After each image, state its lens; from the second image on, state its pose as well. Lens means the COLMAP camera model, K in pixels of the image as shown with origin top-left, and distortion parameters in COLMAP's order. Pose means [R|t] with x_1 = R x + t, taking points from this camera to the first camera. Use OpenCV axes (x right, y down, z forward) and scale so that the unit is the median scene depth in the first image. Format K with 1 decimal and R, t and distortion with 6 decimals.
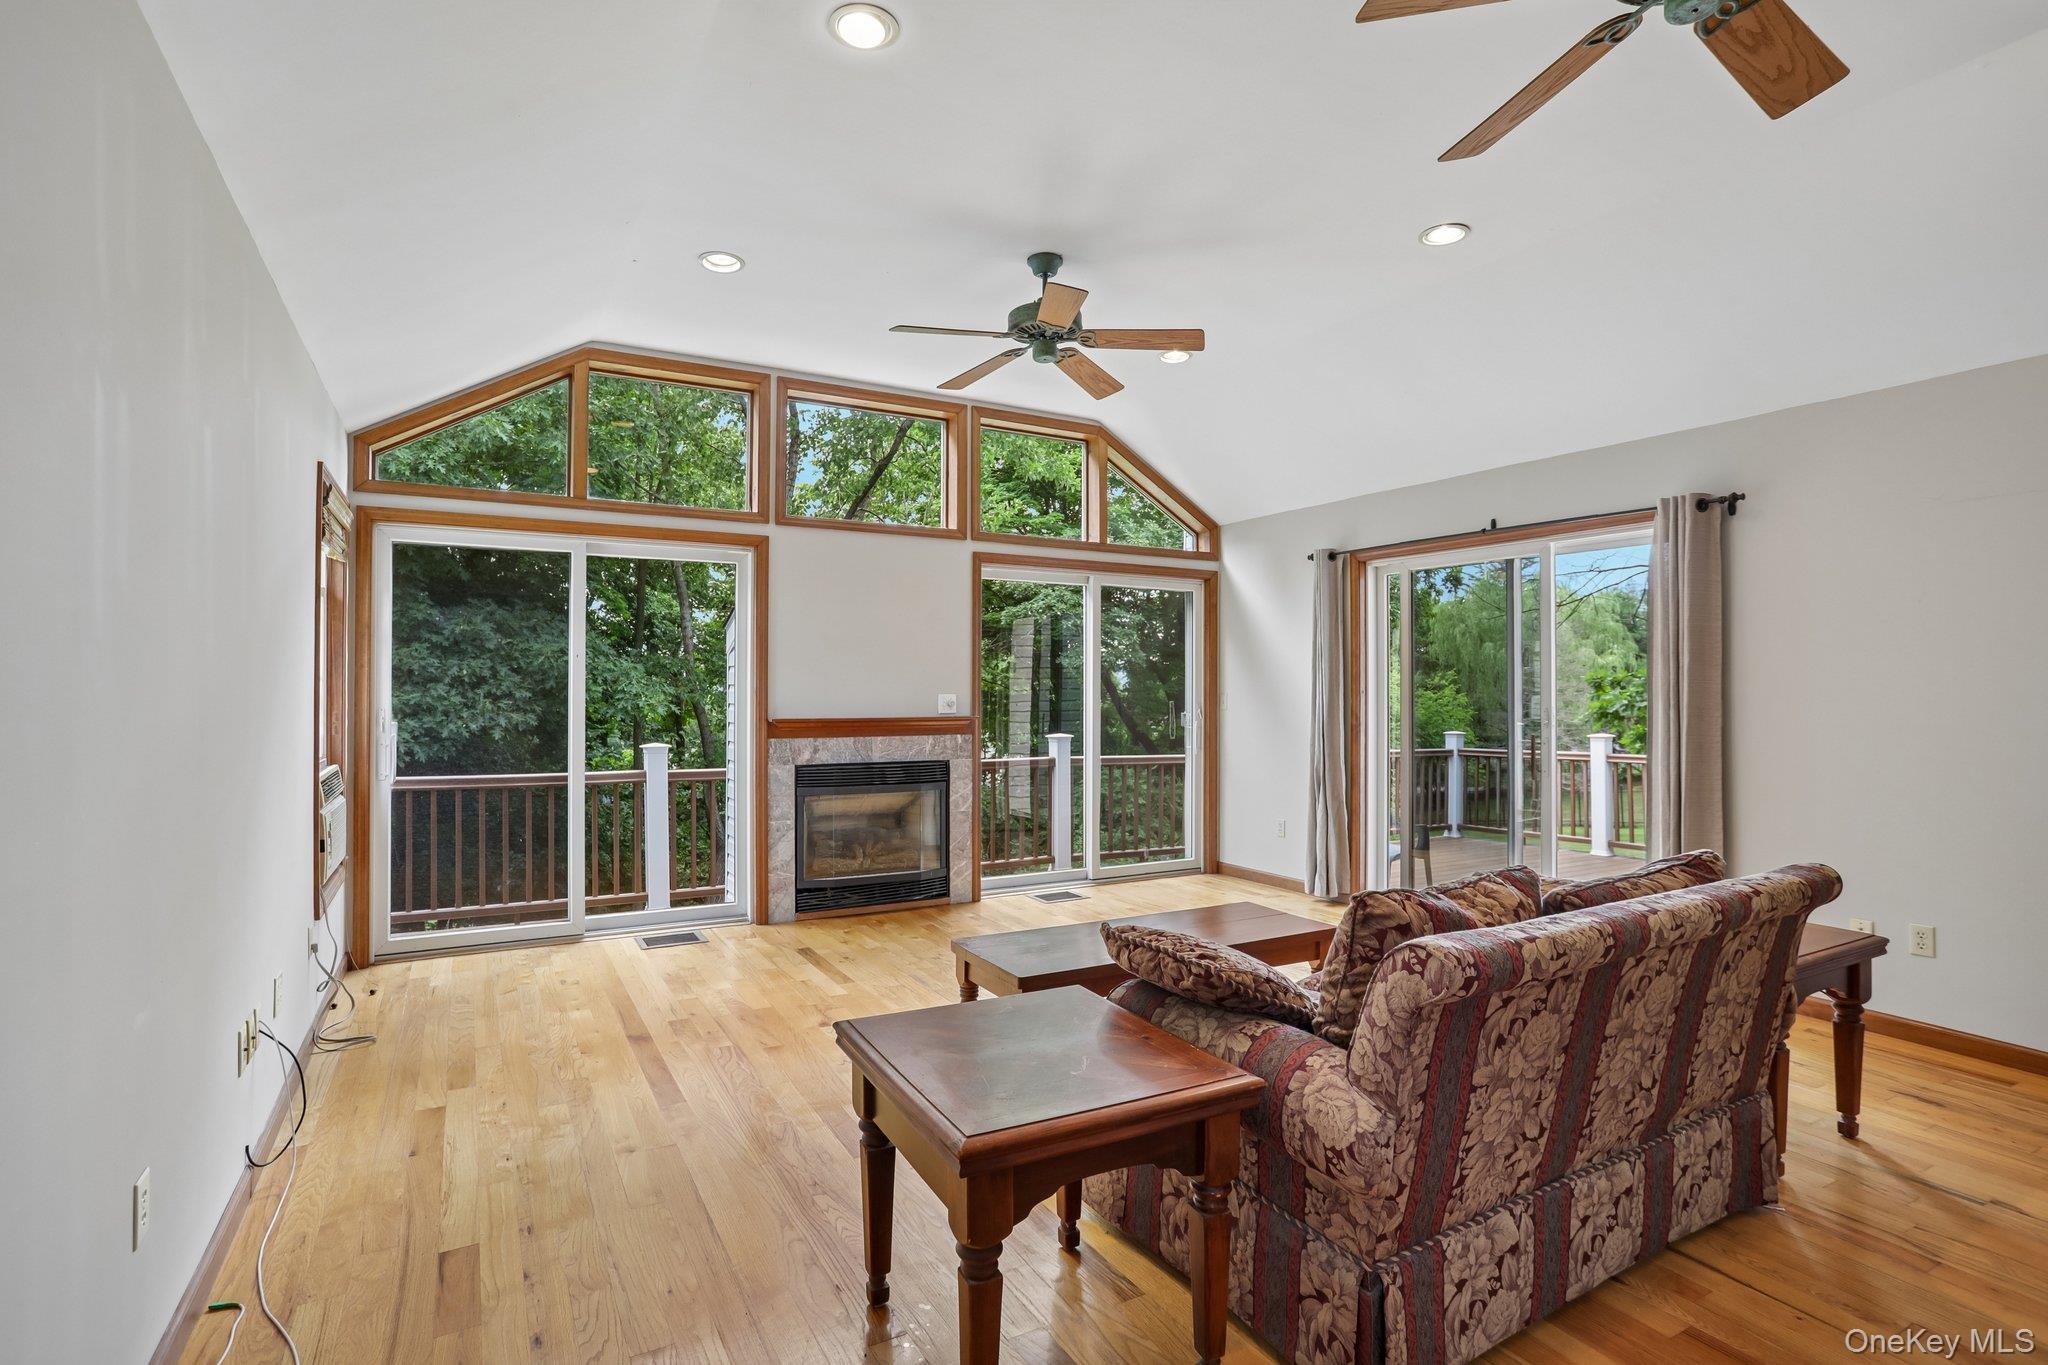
lens RADIAL K [[1001.6, 0, 1024.0], [0, 1001.6, 682.5], [0, 0, 1]] dist [-0.017026, 0.030372]
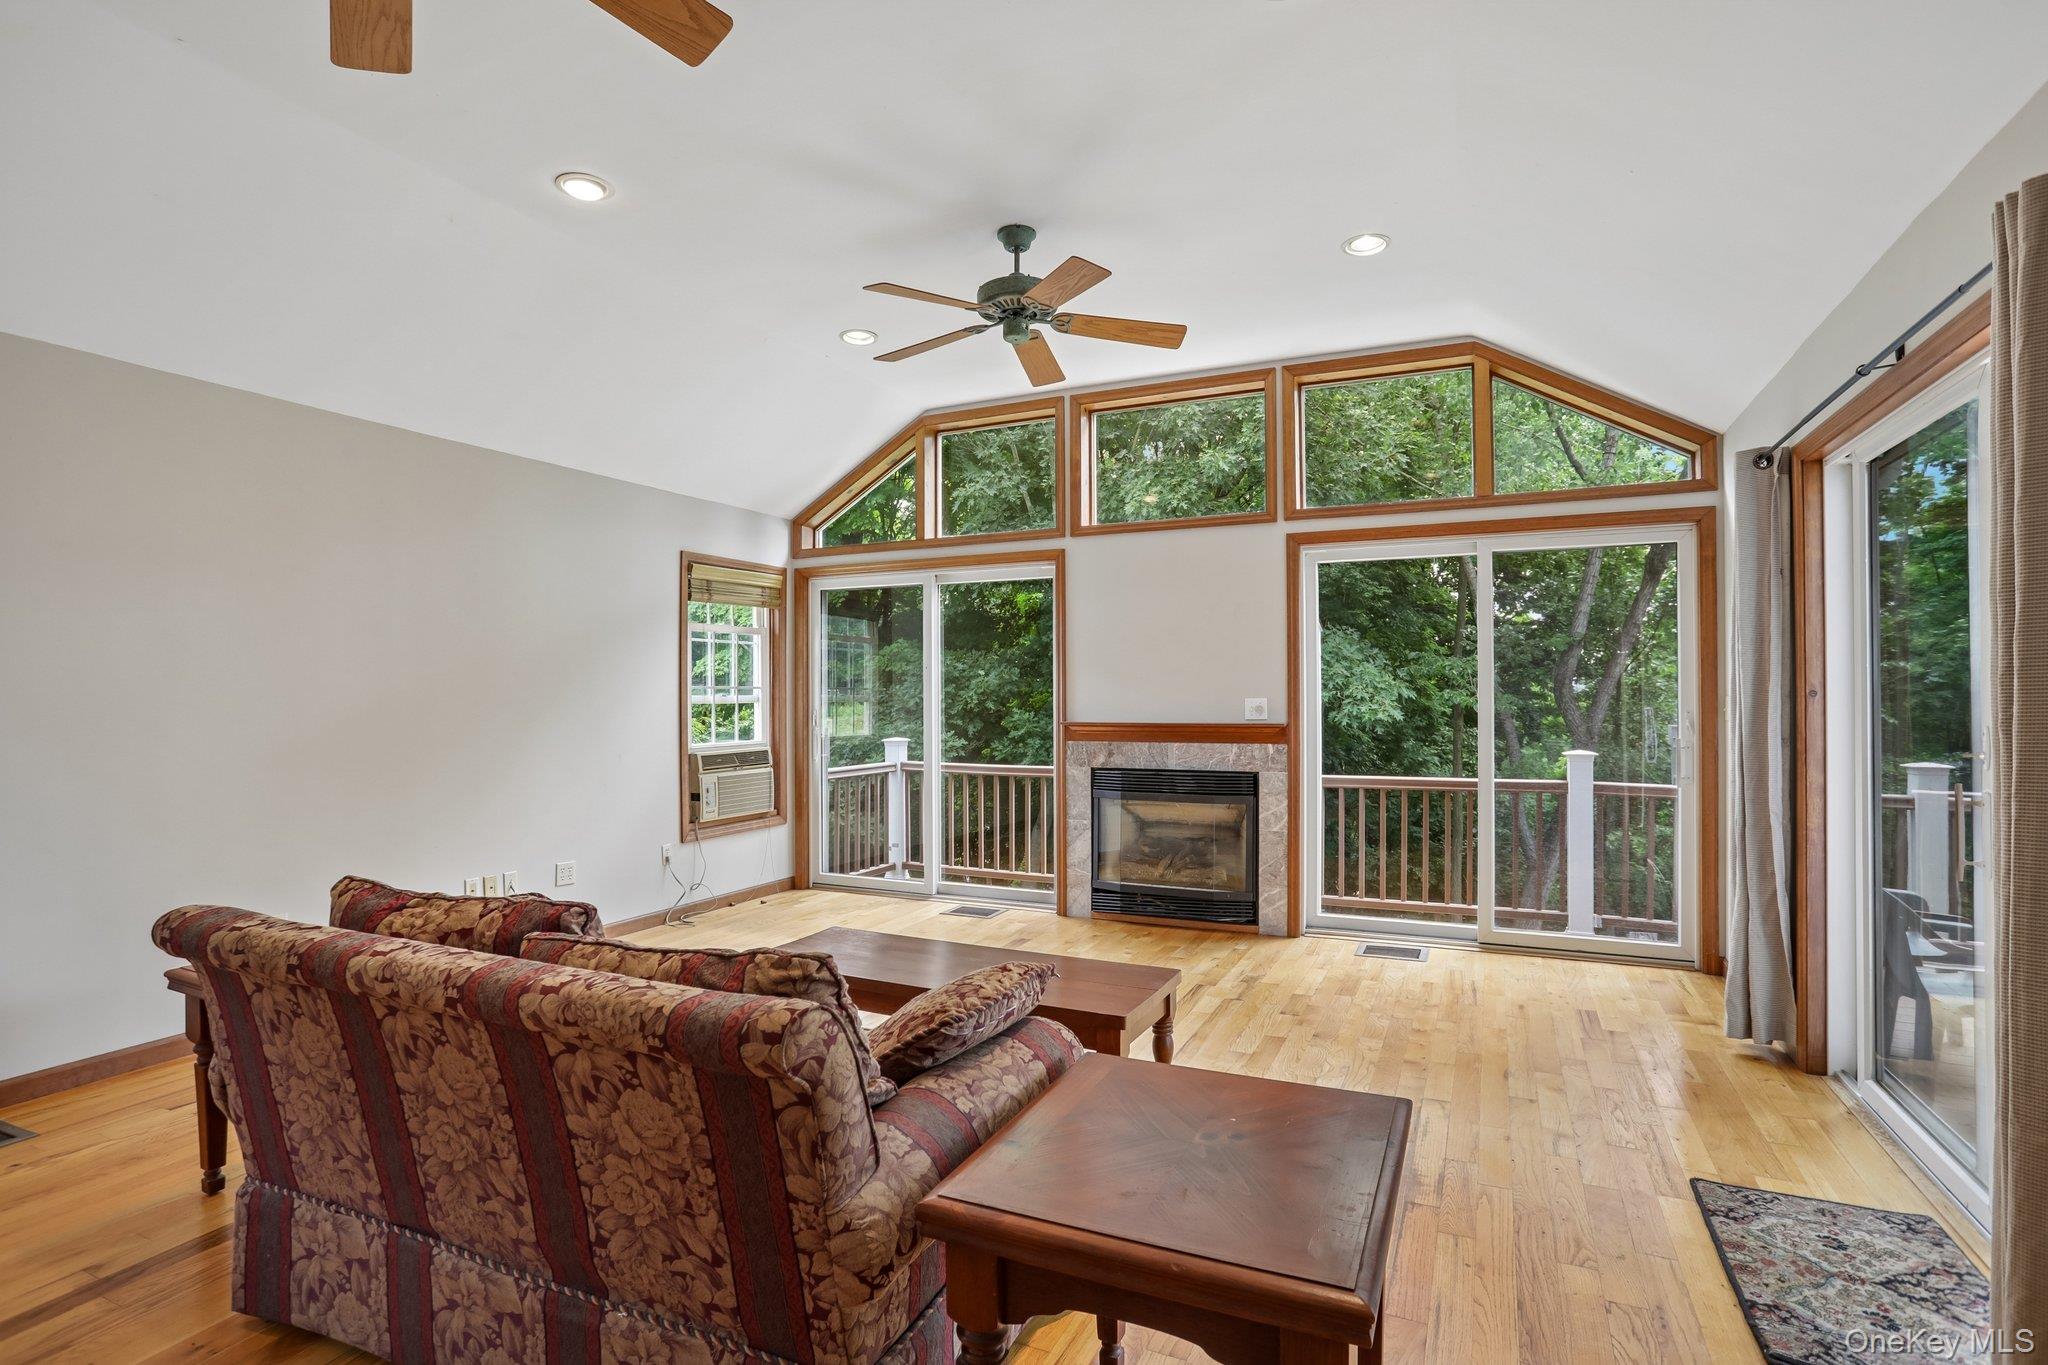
lens RADIAL K [[1019.6, 0, 1023.2], [0, 1019.6, 690.5], [0, 0, 1]] dist [0.000991, 0.000120]
pose [[0.600736, -0.009167, -0.799395, 0.524714], [0.011971, 0.999925, -0.002470, 0.004728], [0.799358, -0.008086, 0.600801, 0.288679]]
